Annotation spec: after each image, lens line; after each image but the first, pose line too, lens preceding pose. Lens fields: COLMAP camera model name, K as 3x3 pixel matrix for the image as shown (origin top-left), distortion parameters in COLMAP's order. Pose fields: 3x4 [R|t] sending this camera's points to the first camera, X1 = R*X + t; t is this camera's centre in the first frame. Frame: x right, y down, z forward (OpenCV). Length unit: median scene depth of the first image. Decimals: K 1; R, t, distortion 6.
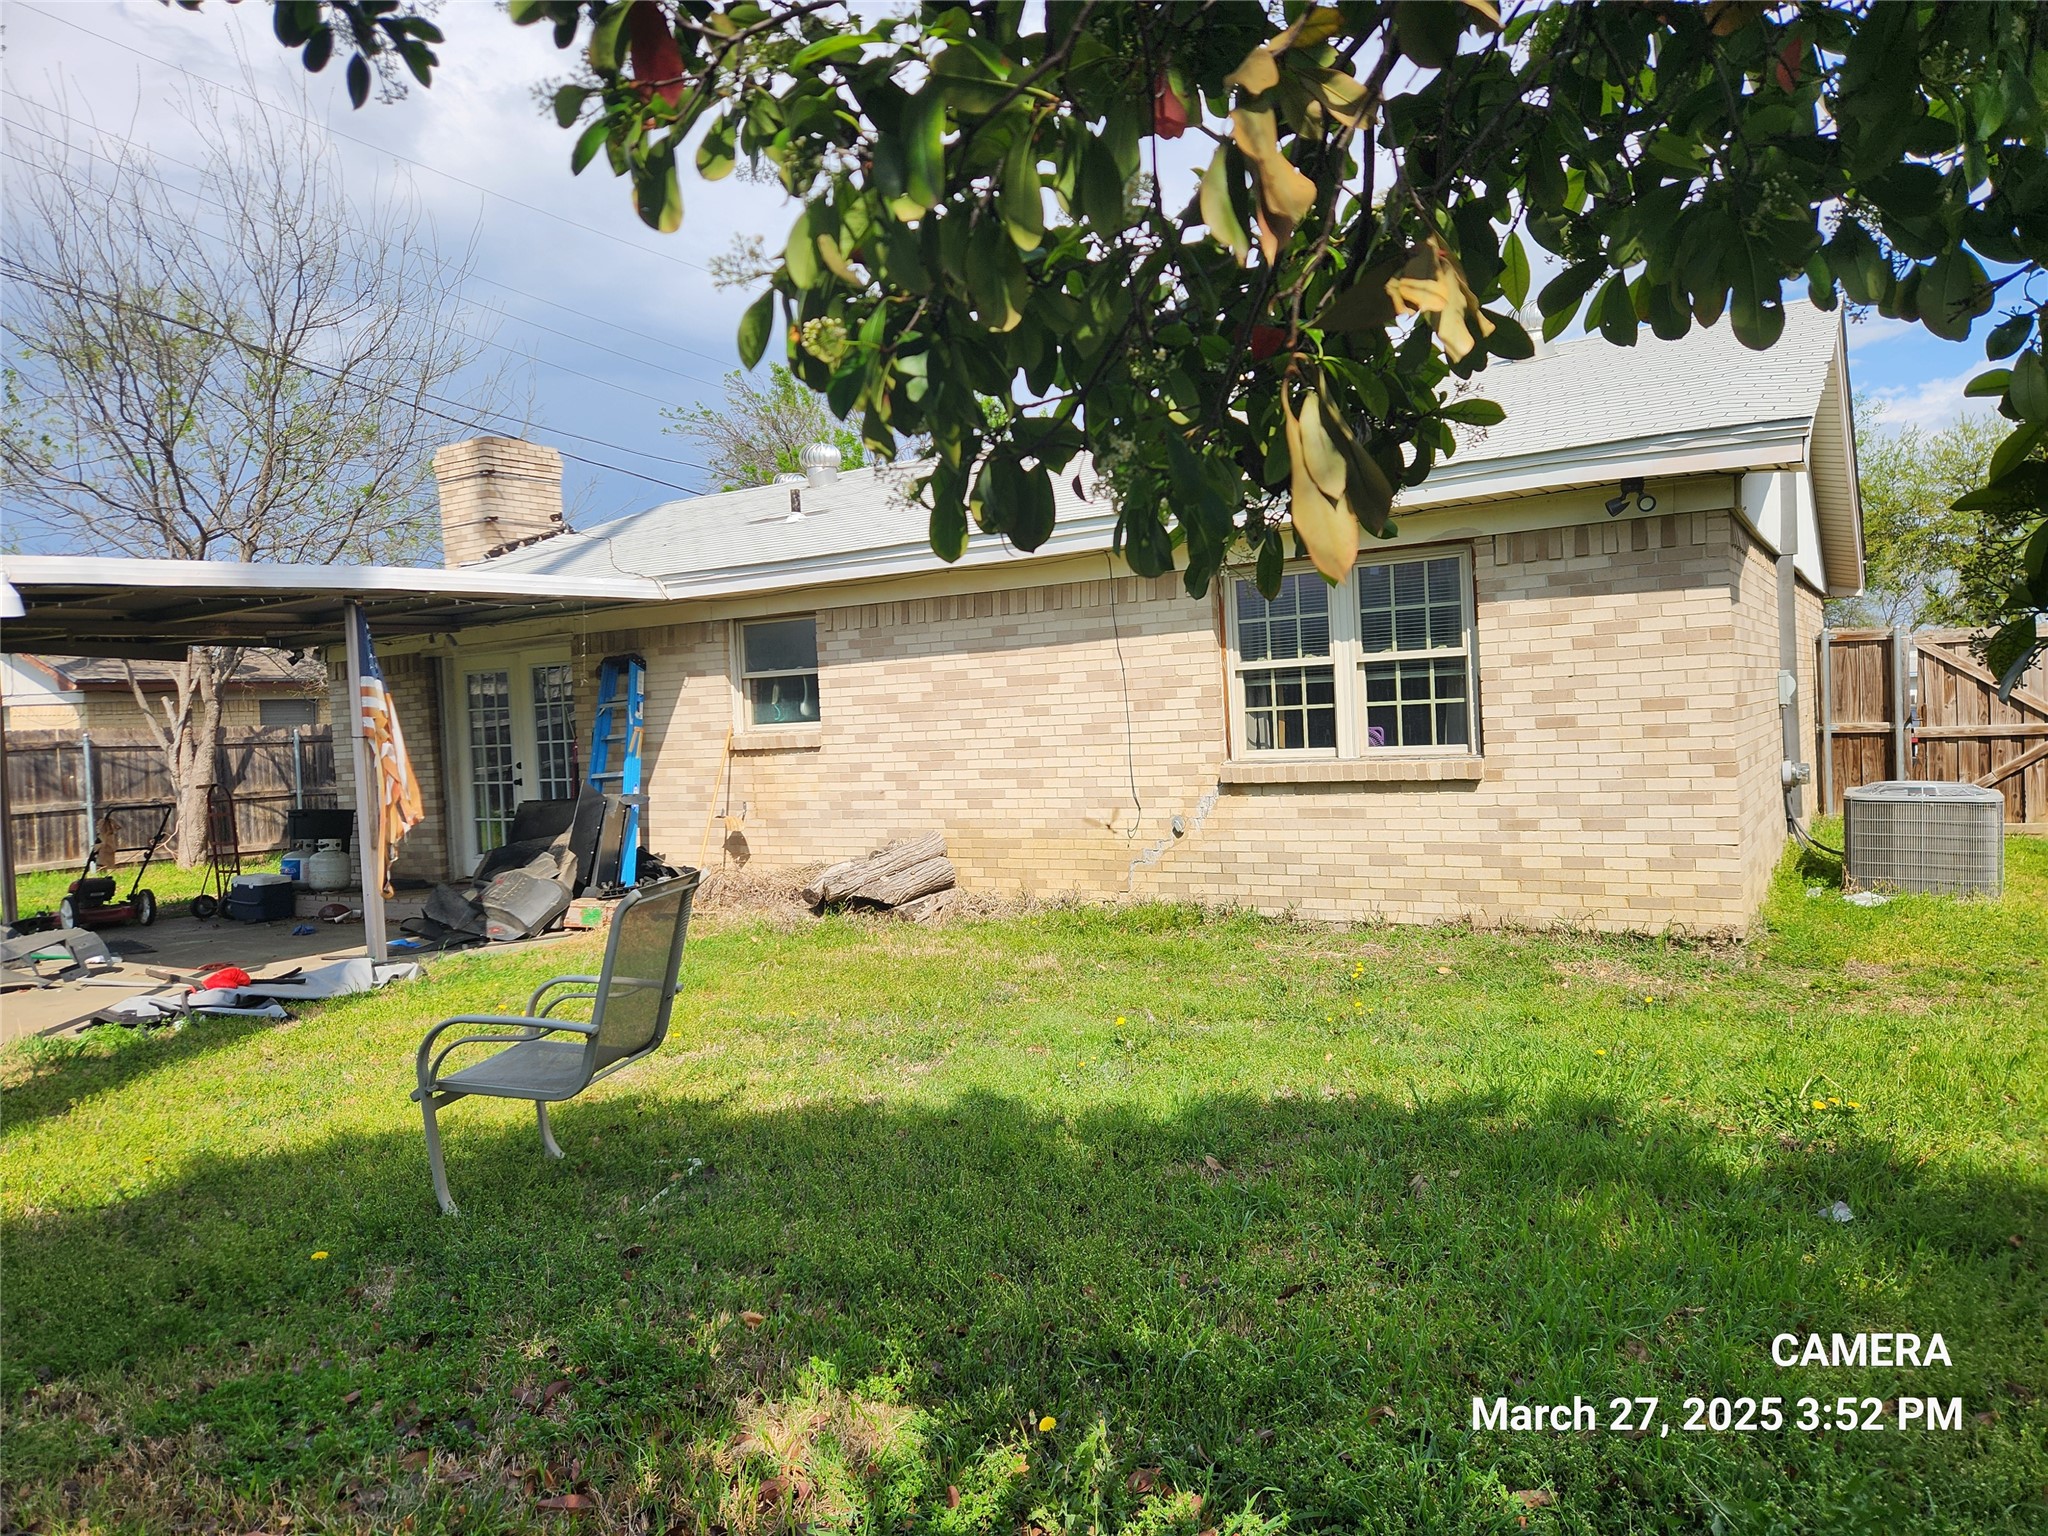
lens RADIAL K [[1368.7, 0, 1024.0], [0, 1368.7, 768.0], [0, 0, 1]] dist [0.133880, -0.160555]
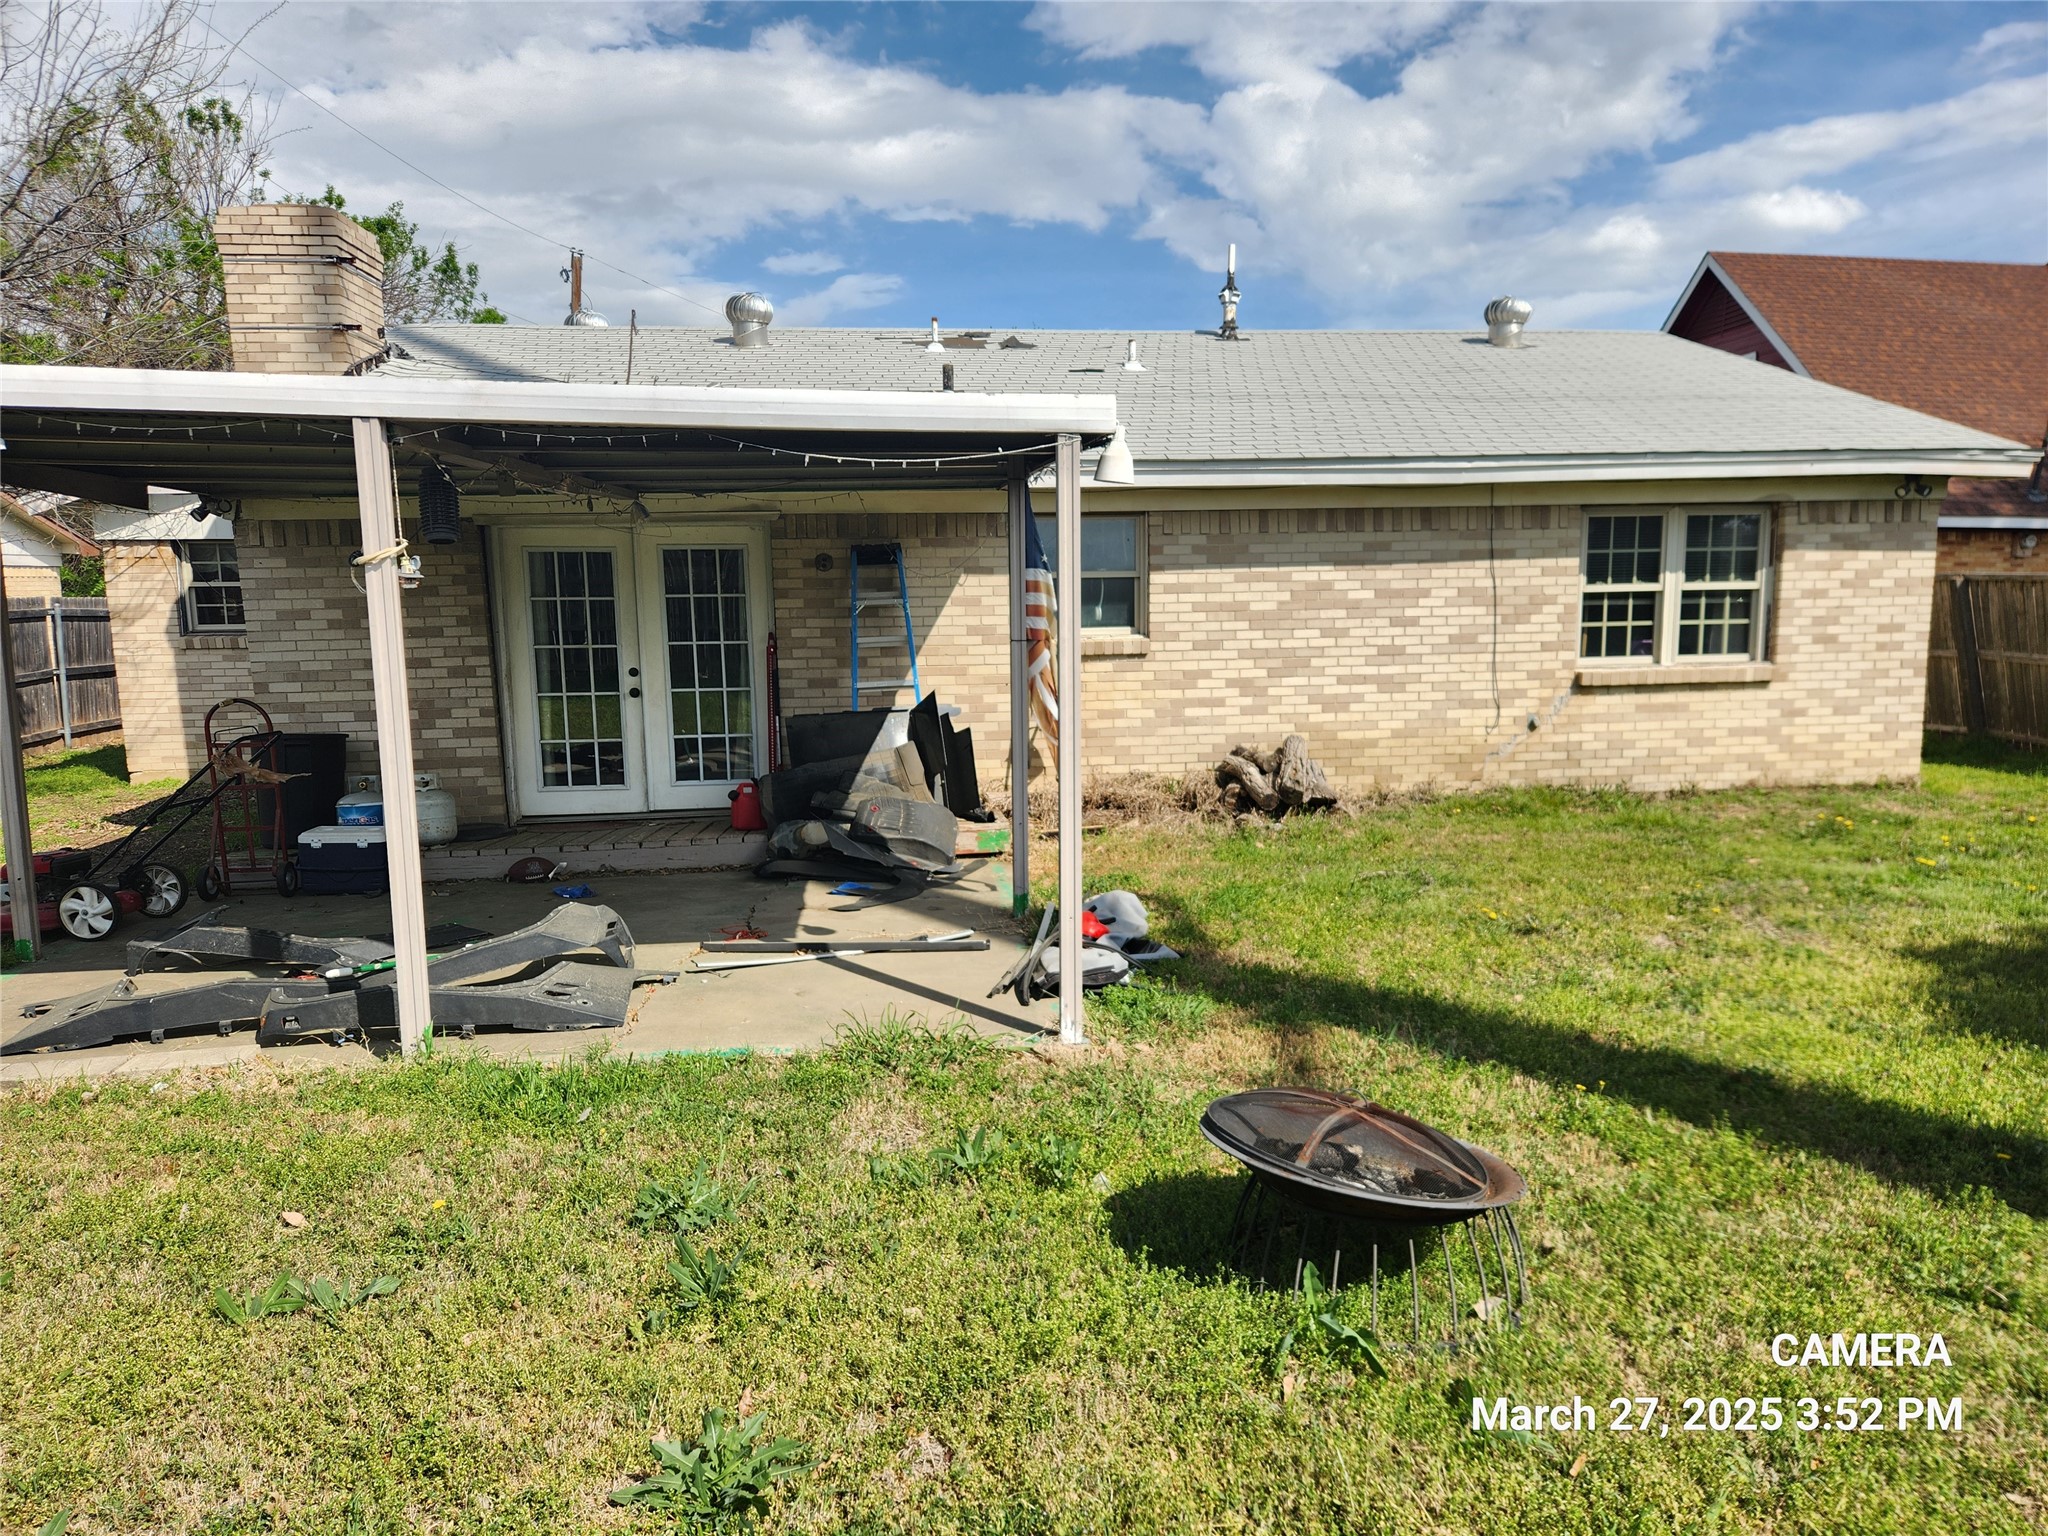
lens RADIAL K [[1368.7, 0, 1024.0], [0, 1368.7, 768.0], [0, 0, 1]] dist [0.133880, -0.160555]
pose [[0.772113, -0.050434, 0.633481, -0.997653], [0.000342, 0.996879, 0.078949, -0.013287], [-0.635485, -0.060741, 0.769720, 0.354539]]
